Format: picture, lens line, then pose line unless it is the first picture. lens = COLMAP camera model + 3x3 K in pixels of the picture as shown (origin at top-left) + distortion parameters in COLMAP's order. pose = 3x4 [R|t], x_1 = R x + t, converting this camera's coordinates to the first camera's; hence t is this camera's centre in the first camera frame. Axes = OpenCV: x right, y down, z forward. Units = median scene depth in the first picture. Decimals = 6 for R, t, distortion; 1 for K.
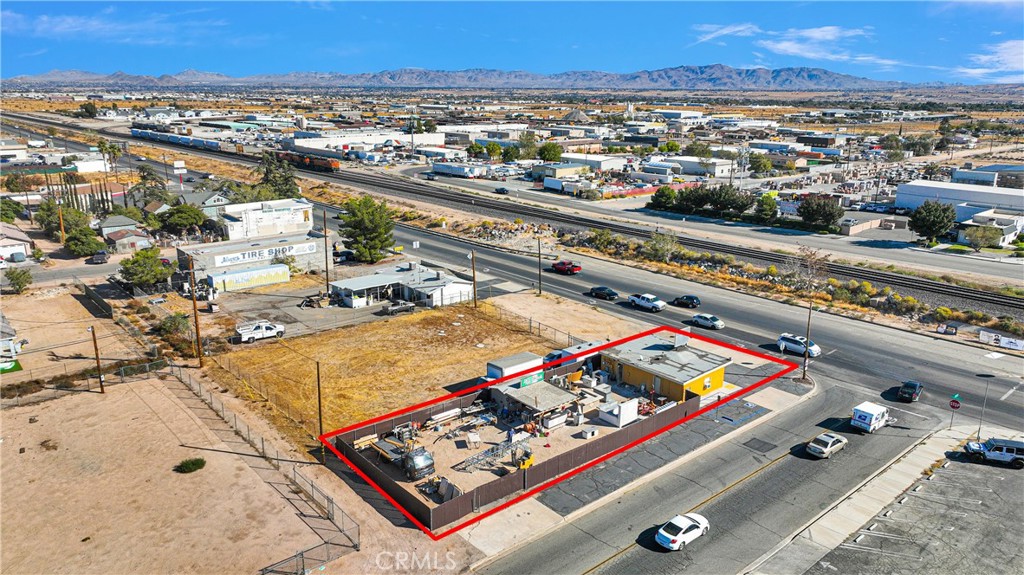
lens RADIAL K [[726.8, 0, 508.1], [0, 726.8, 291.6], [0, 0, 1]] dist [0.008272, 0.003370]
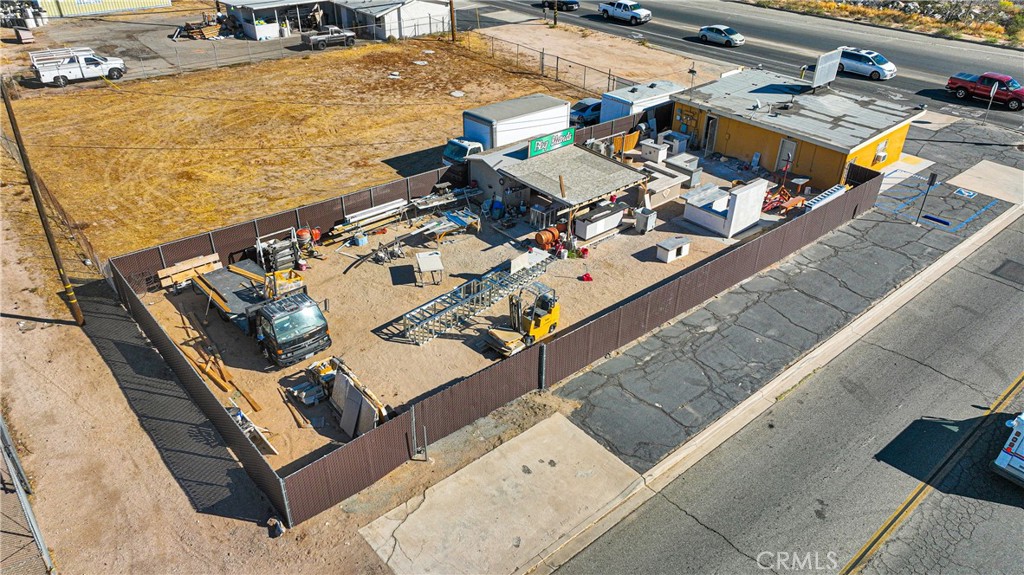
lens RADIAL K [[726.8, 0, 508.1], [0, 726.8, 291.6], [0, 0, 1]] dist [0.008272, 0.003370]
pose [[0.999999, 0.000989, 0.000929, 0.002722], [-0.001209, 0.960326, 0.278876, 0.075984], [-0.000617, -0.278877, 0.960327, 0.464776]]
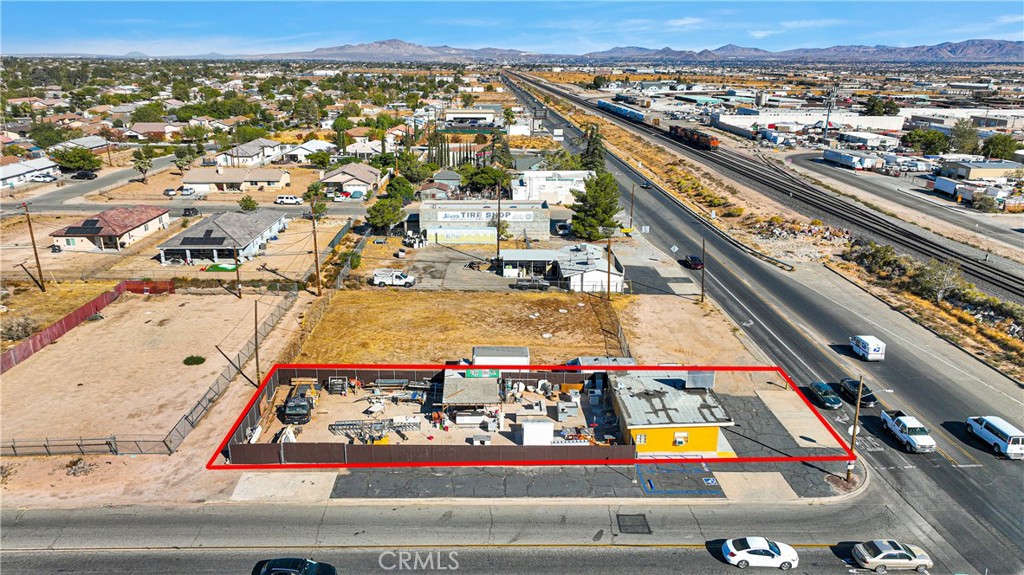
lens RADIAL K [[726.8, 0, 508.1], [0, 726.8, 291.6], [0, 0, 1]] dist [0.008272, 0.003370]
pose [[0.776222, 0.193379, -0.600070, 0.575046], [-0.174382, 0.980519, 0.090410, -0.070780], [0.605863, 0.034464, 0.794822, 0.248137]]
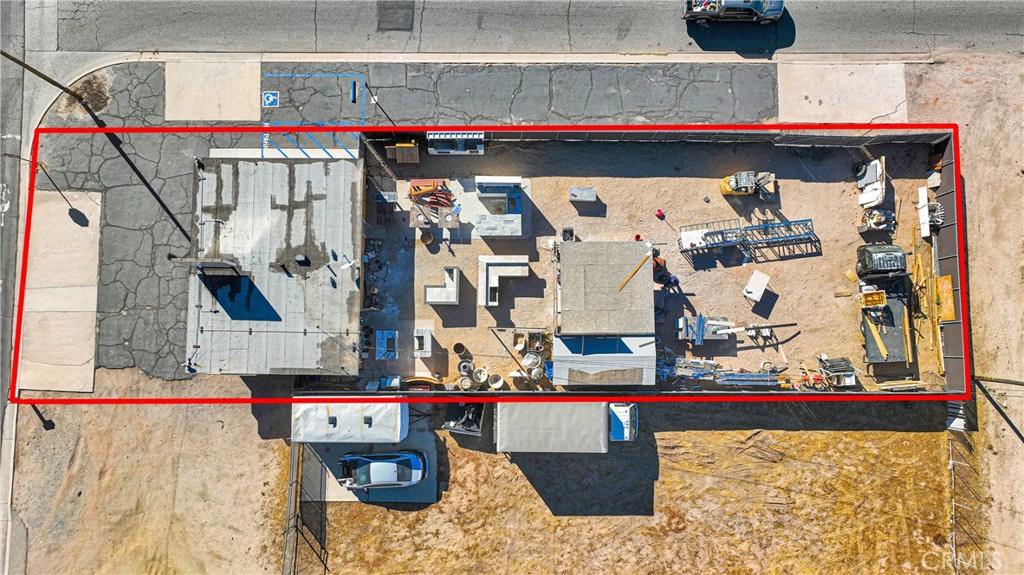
lens RADIAL K [[726.8, 0, 508.1], [0, 726.8, 291.6], [0, 0, 1]] dist [0.008272, 0.003370]
pose [[-0.753655, -0.656222, 0.037110, 0.073571], [0.166426, -0.135906, 0.976643, -0.374805], [-0.635852, 0.742228, 0.211638, 0.853545]]
